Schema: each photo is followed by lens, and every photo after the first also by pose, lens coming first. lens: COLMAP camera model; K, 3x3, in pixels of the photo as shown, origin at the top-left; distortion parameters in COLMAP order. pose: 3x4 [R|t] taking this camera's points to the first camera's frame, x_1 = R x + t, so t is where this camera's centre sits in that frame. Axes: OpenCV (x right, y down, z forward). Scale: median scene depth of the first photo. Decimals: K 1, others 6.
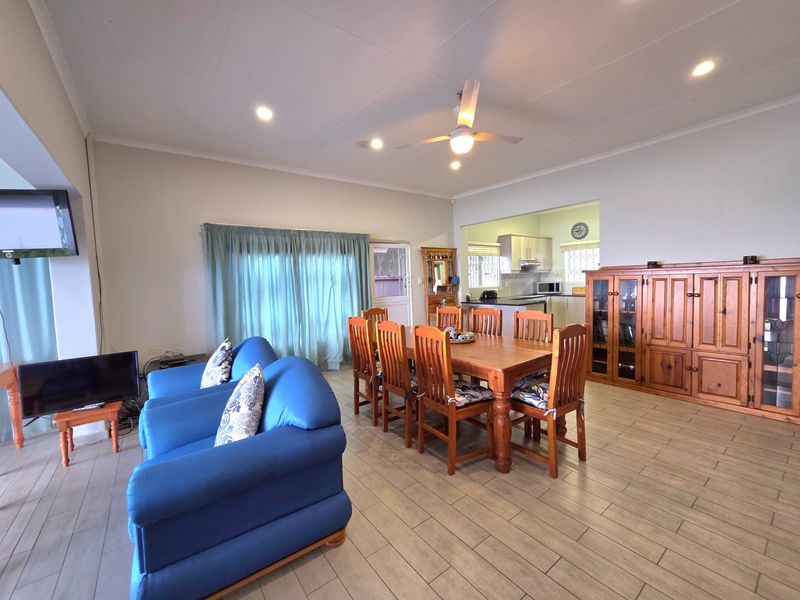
lens RADIAL K [[329.4, 0, 392.0], [0, 329.4, 300.9], [0, 0, 1]] dist [-0.001876, 0.000173]
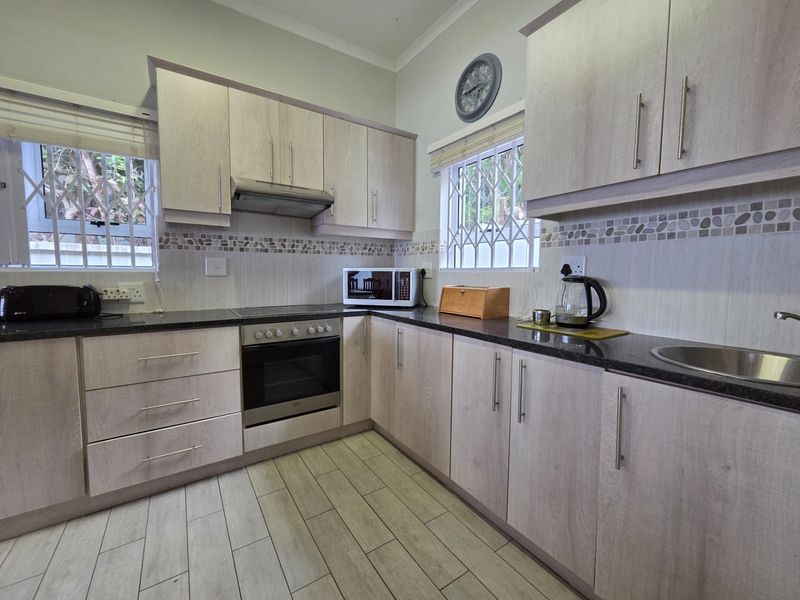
lens RADIAL K [[329.4, 0, 395.5], [0, 329.4, 298.0], [0, 0, 1]] dist [-0.001876, 0.000173]
pose [[0.997845, 0.047356, -0.045407, 0.525156], [-0.046783, 0.998812, 0.013615, -0.035366], [0.045998, -0.011461, 0.998876, 0.719528]]
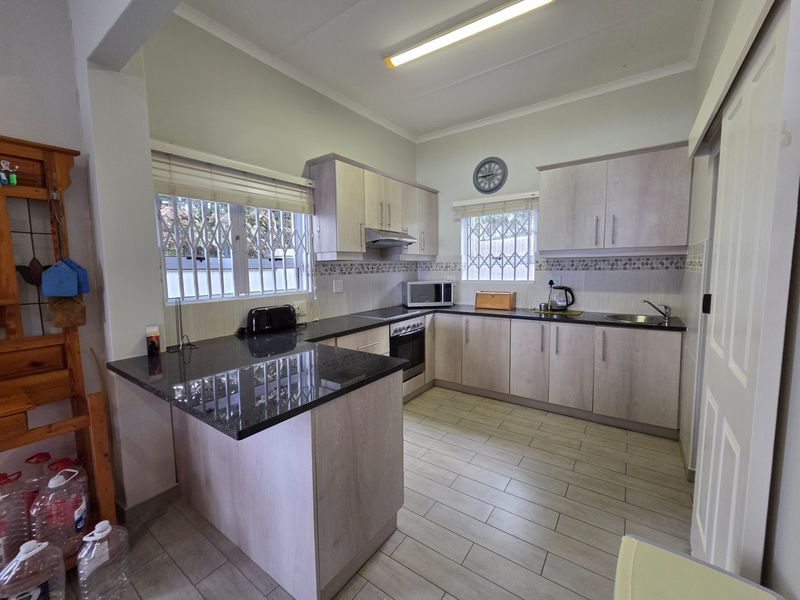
lens RADIAL K [[329.4, 0, 395.0], [0, 329.4, 297.6], [0, 0, 1]] dist [-0.001876, 0.000173]
pose [[0.952420, -0.006970, 0.304708, 0.294230], [0.000885, 0.999797, 0.020105, -0.045594], [-0.304786, -0.018879, 0.952234, 0.587883]]
